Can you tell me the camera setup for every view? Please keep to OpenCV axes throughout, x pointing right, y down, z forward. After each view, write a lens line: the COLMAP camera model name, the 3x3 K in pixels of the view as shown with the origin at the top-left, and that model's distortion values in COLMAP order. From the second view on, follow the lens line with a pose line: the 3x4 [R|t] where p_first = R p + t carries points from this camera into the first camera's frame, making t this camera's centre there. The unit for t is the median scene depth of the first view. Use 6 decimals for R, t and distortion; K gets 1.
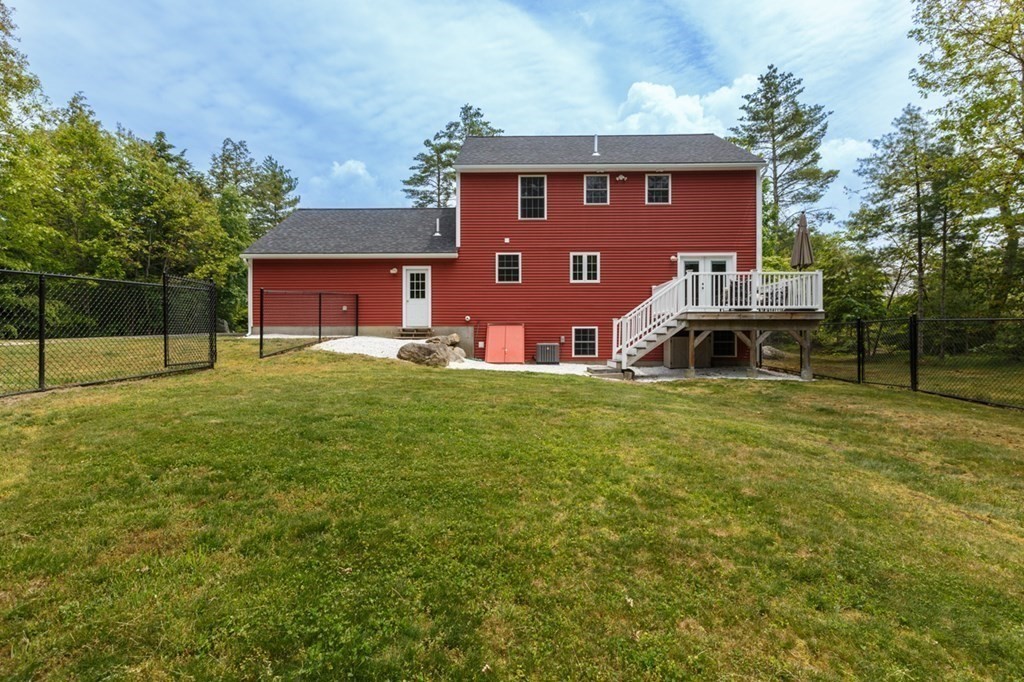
lens RADIAL K [[447.4, 0, 511.5], [0, 447.4, 338.7], [0, 0, 1]] dist [-0.004541, -0.001163]
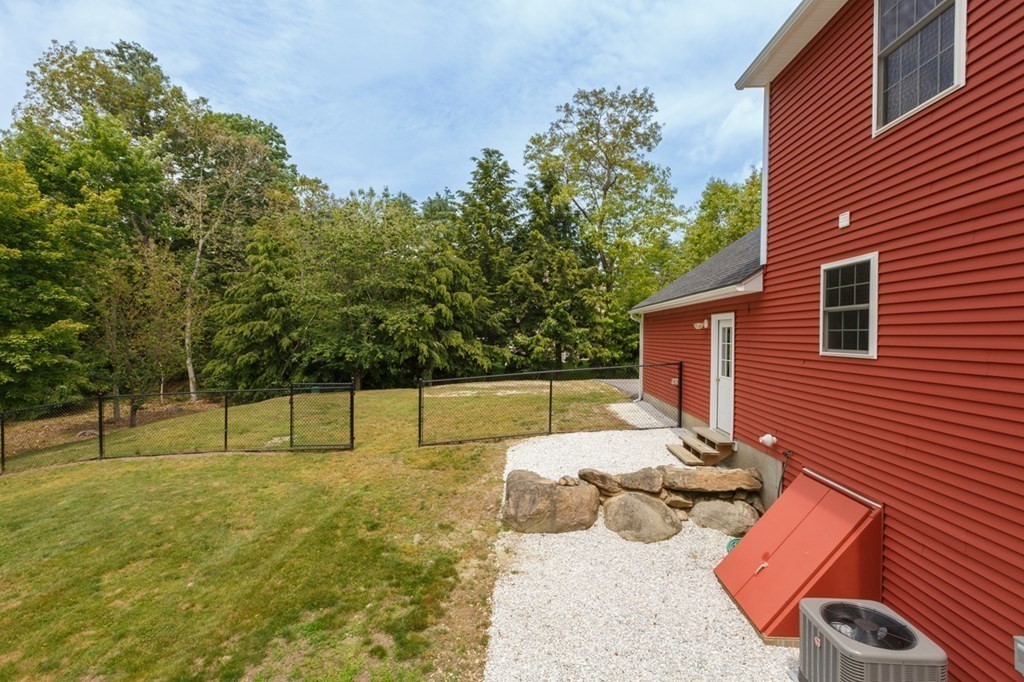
lens RADIAL K [[447.4, 0, 513.2], [0, 447.4, 341.7], [0, 0, 1]] dist [-0.004541, -0.001163]
pose [[-0.020906, 0.019919, -0.999583, 0.309784], [-0.000360, 0.999801, 0.019931, -0.140459], [0.999781, 0.000776, -0.020895, 0.773885]]
